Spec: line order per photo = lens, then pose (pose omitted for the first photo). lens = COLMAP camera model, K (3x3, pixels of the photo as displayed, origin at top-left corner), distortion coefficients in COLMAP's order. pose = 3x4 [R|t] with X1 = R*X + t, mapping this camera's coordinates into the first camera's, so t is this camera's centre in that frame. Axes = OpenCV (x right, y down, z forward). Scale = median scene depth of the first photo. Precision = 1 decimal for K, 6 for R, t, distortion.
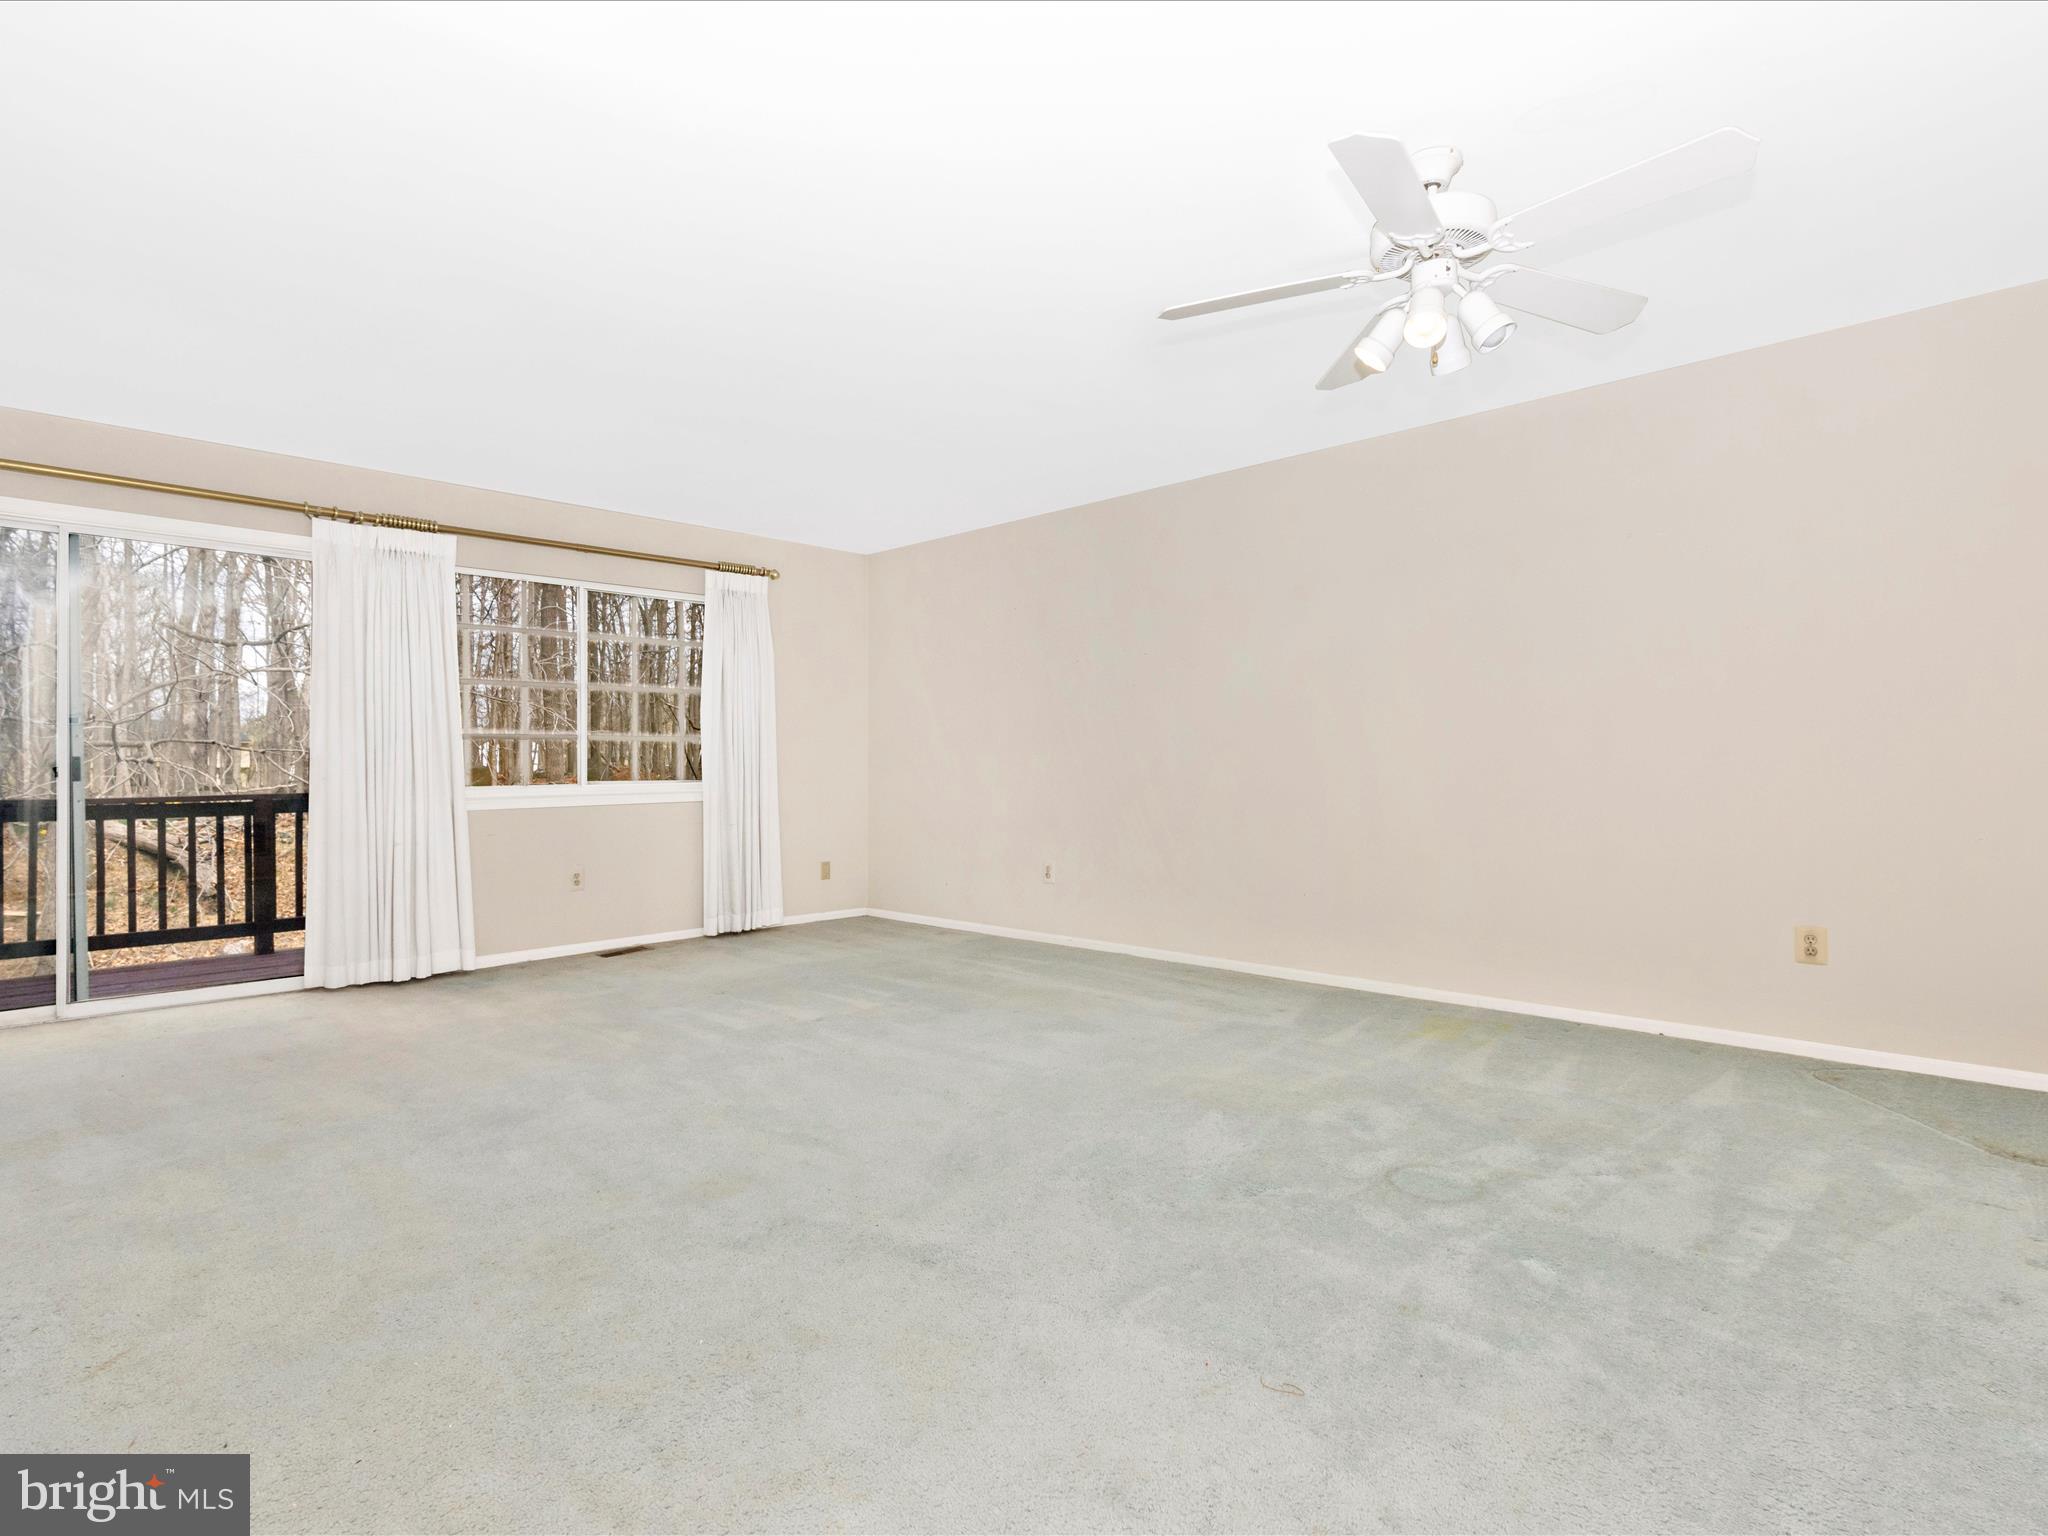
lens RADIAL K [[1063.4, 0, 1001.8], [0, 1063.4, 753.2], [0, 0, 1]] dist [-0.002040, -0.000495]
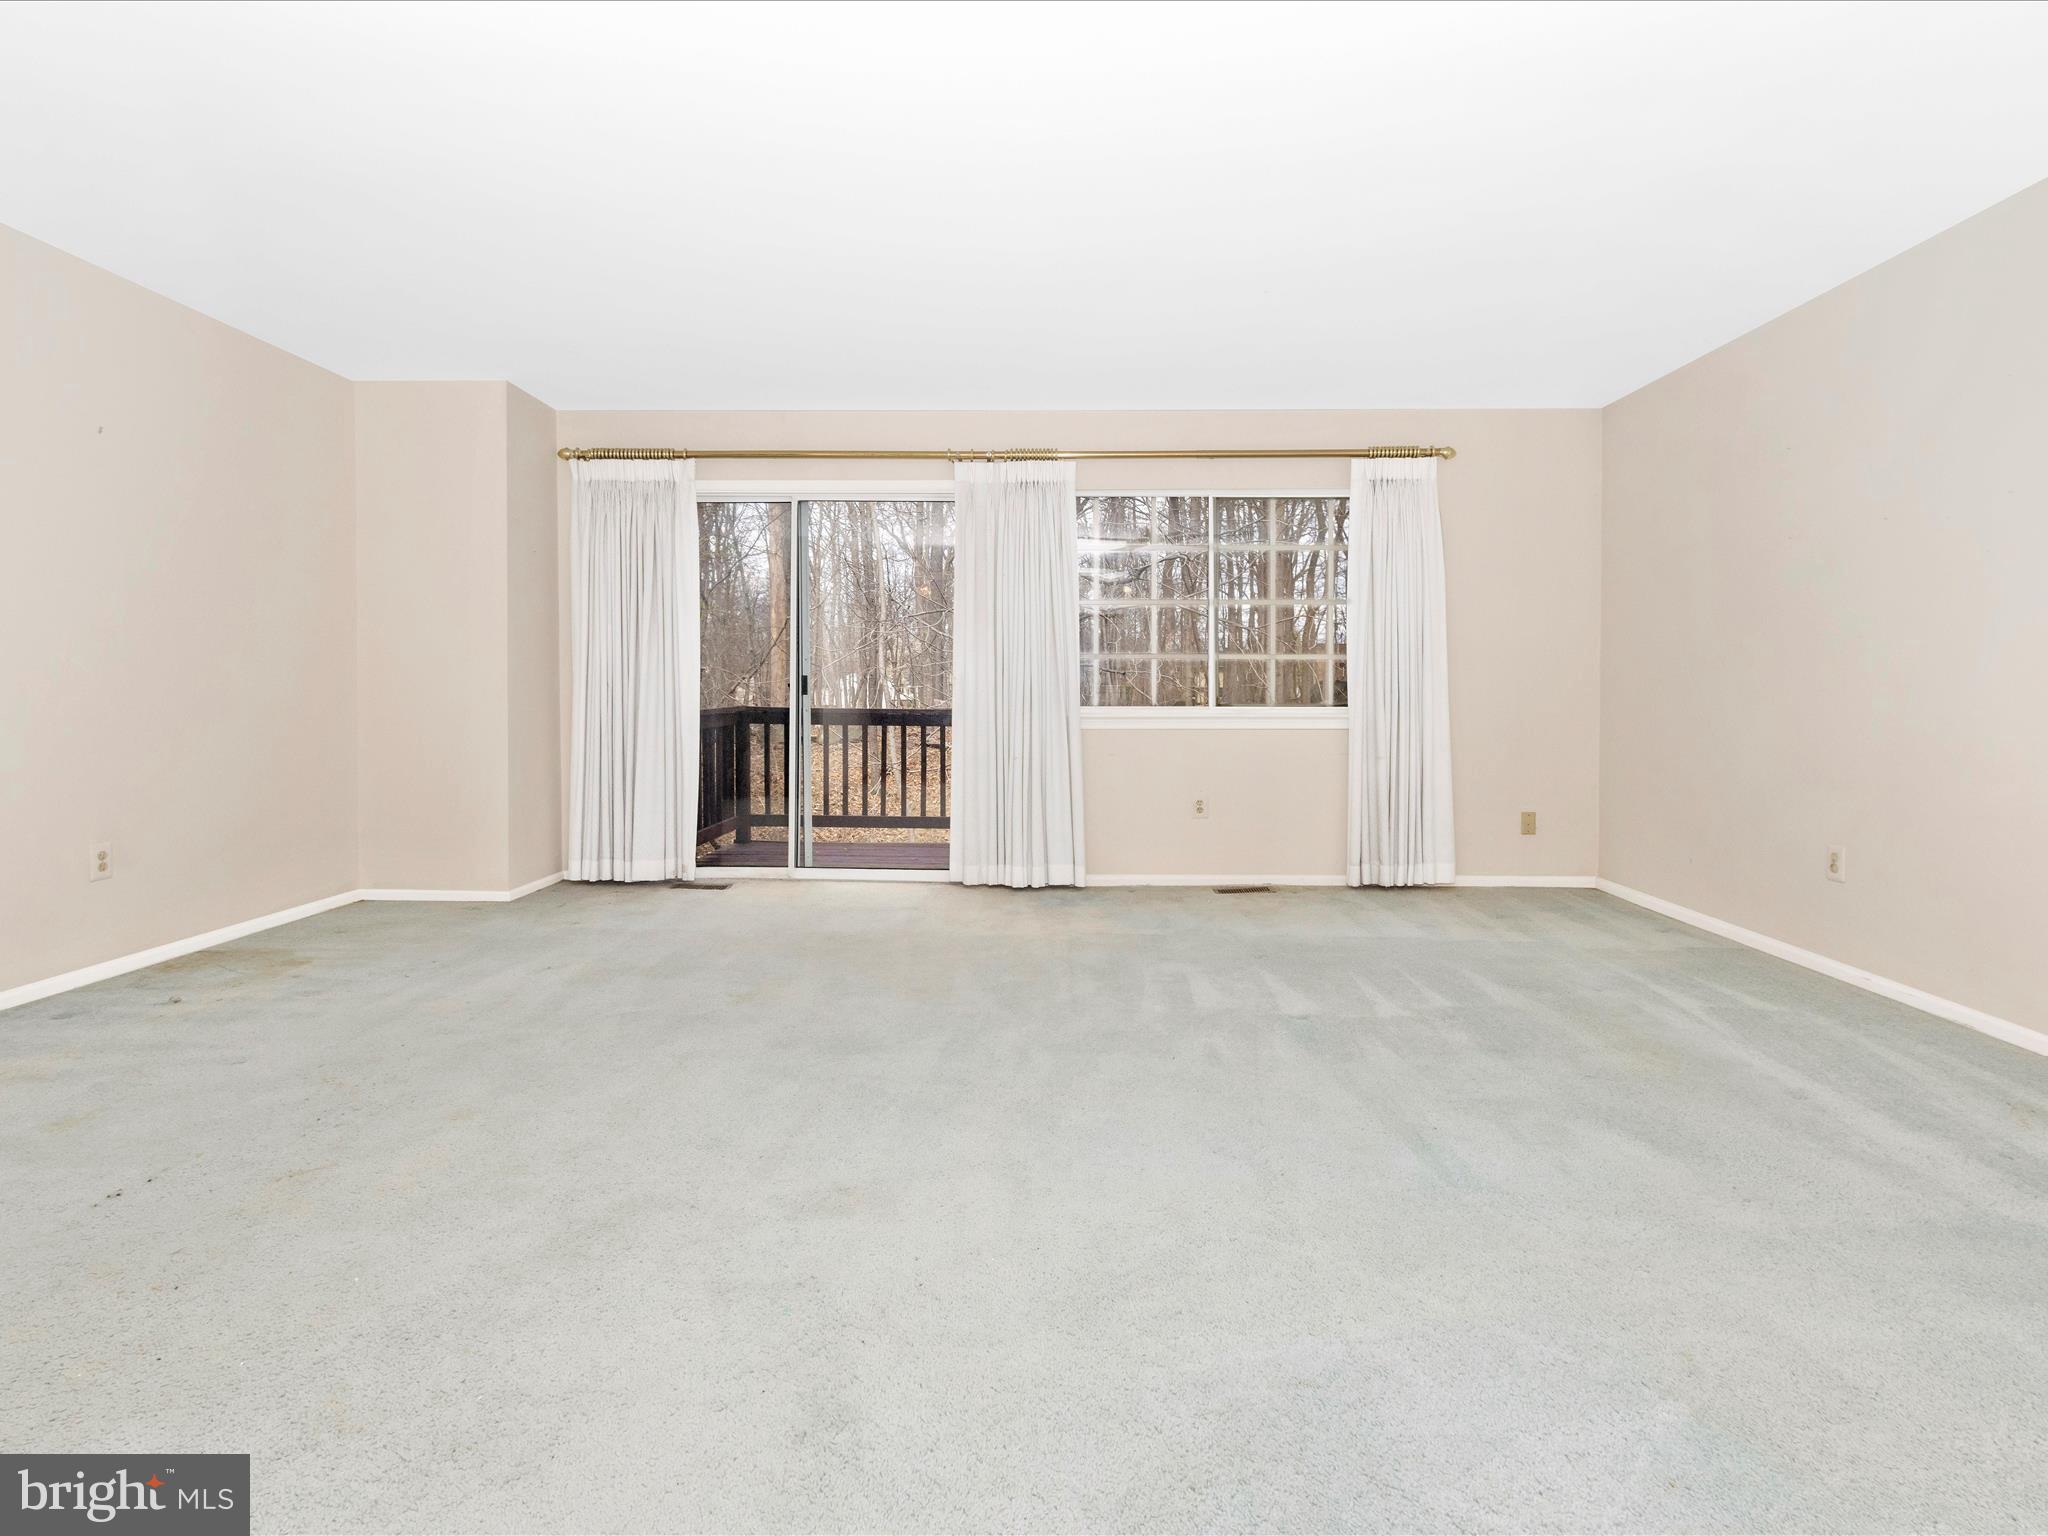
lens RADIAL K [[1090.6, 0, 1024.5], [0, 1090.6, 691.8], [0, 0, 1]] dist [-0.002503, -0.000362]
pose [[0.677046, 0.013016, -0.735825, 0.235118], [-0.002274, 0.999876, 0.015595, 0.002375], [0.735937, -0.008885, 0.676992, 0.256070]]
